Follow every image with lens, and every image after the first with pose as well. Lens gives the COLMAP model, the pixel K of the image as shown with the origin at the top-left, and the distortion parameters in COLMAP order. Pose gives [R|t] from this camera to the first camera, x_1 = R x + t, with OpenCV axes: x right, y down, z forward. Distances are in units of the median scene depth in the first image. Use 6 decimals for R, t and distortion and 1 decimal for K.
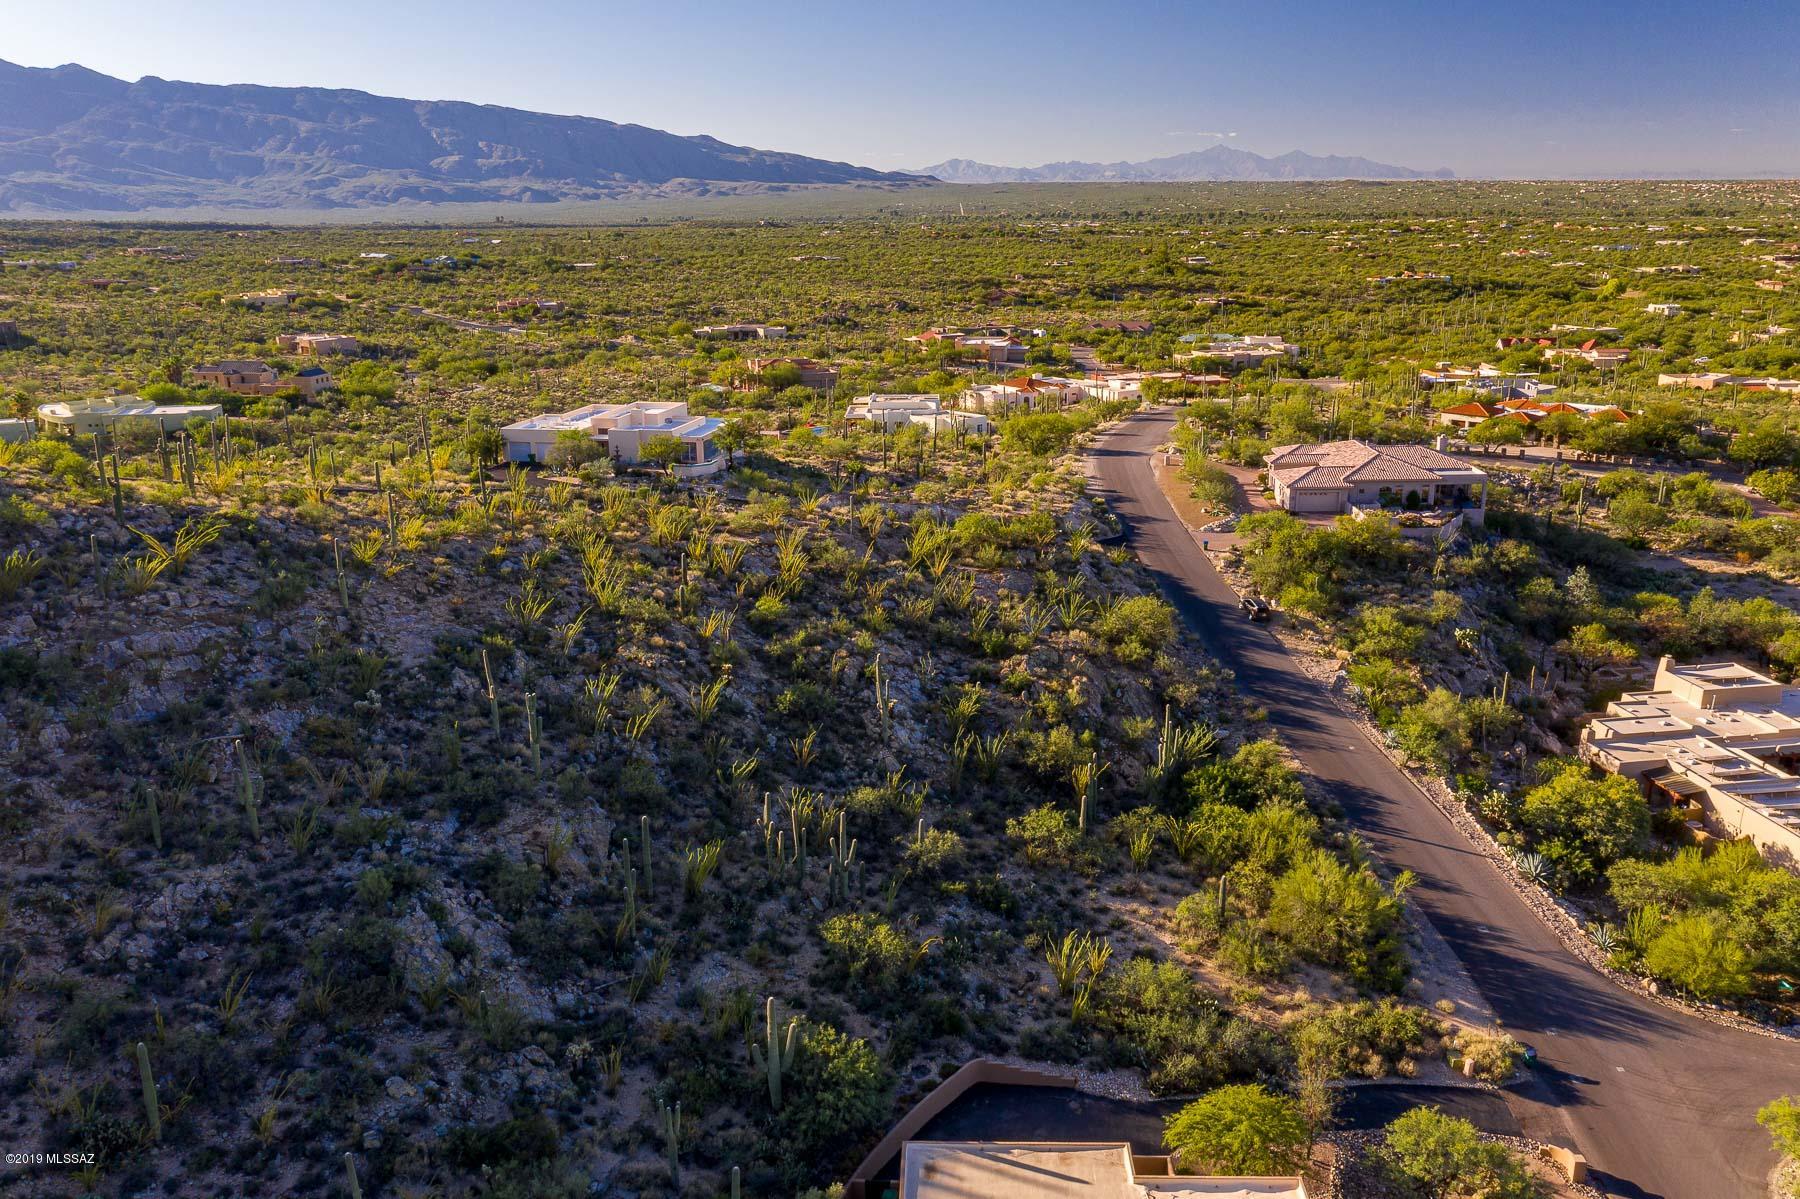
lens RADIAL K [[1421.8, 0, 898.7], [0, 1421.8, 605.3], [0, 0, 1]] dist [-0.012429, 0.001262]
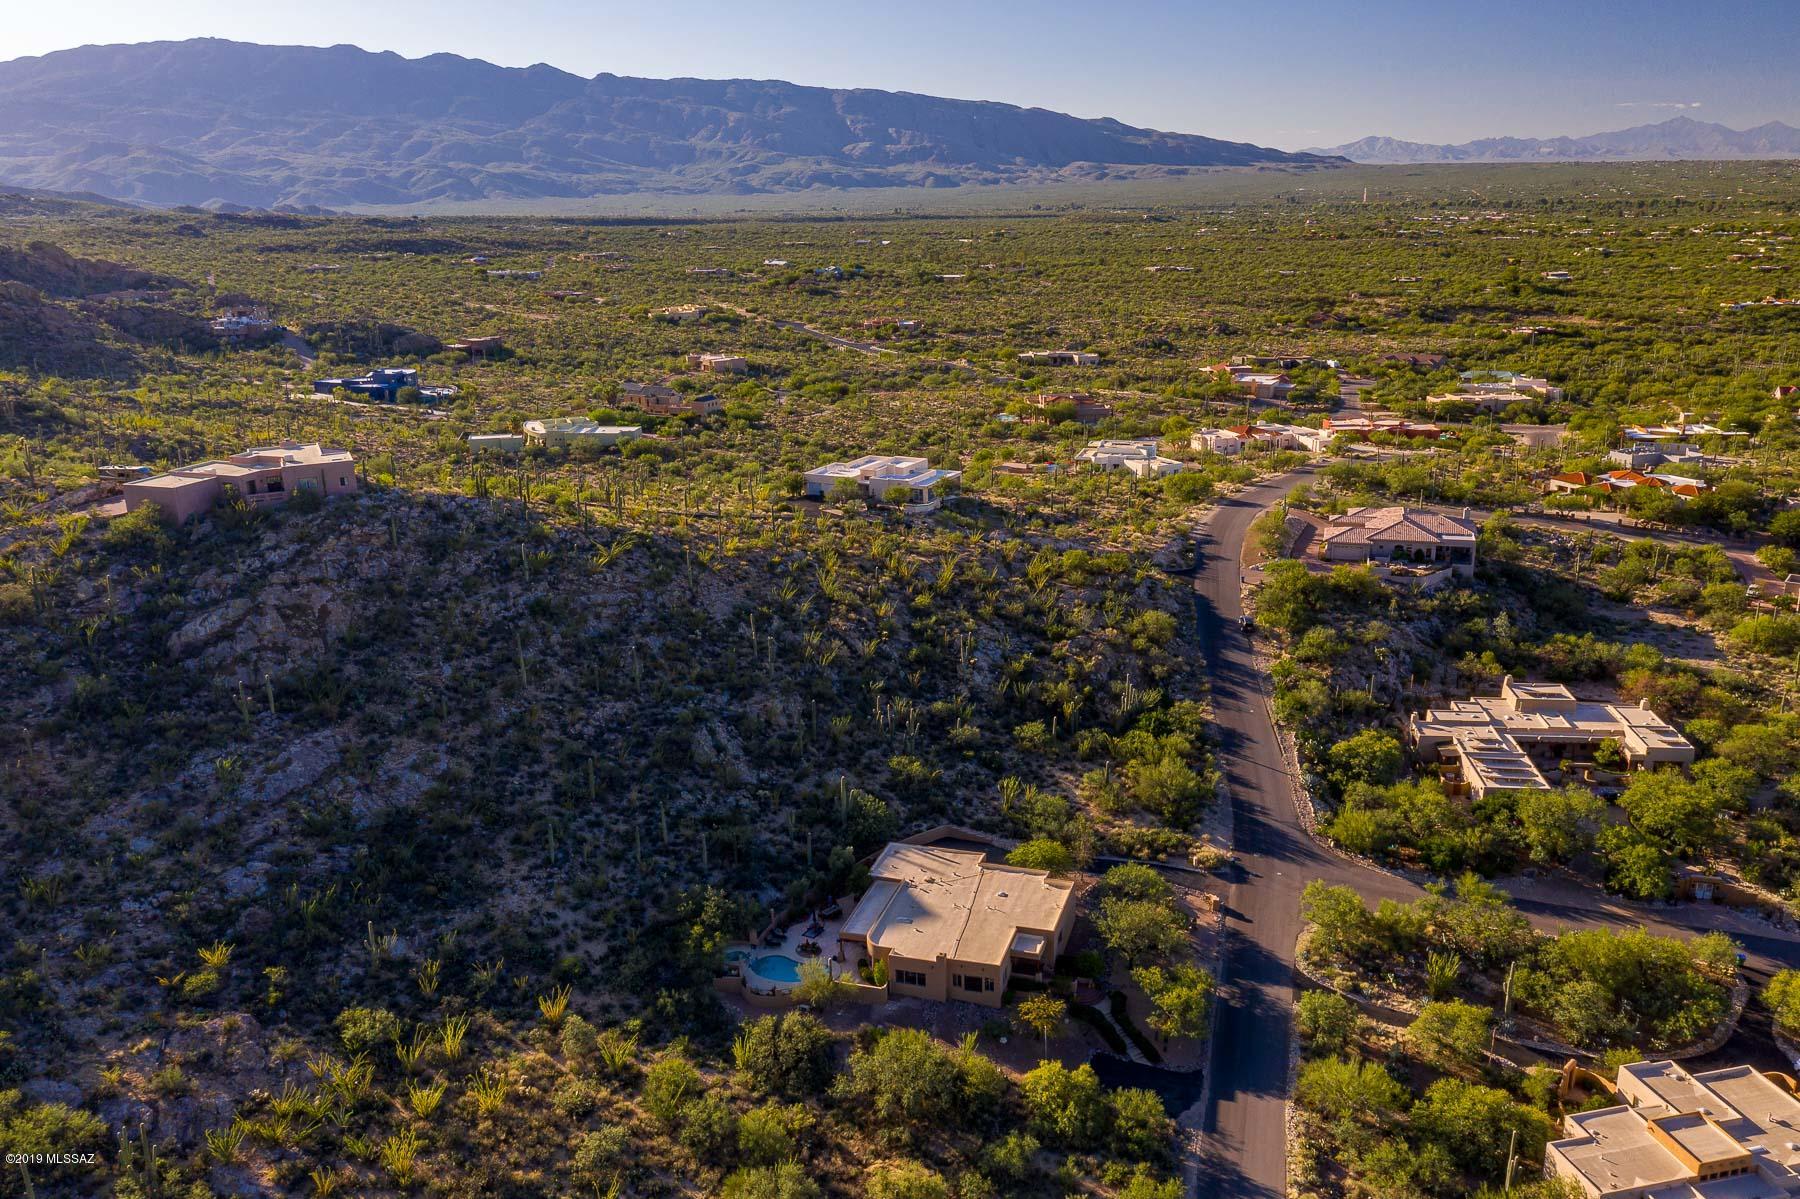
lens RADIAL K [[1421.8, 0, 900.5], [0, 1421.8, 599.5], [0, 0, 1]] dist [-0.012429, 0.001262]
pose [[0.964284, 0.069971, -0.255459, 0.258194], [-0.067766, 0.997549, 0.017432, -0.023267], [0.256053, 0.000502, 0.966663, -0.539167]]
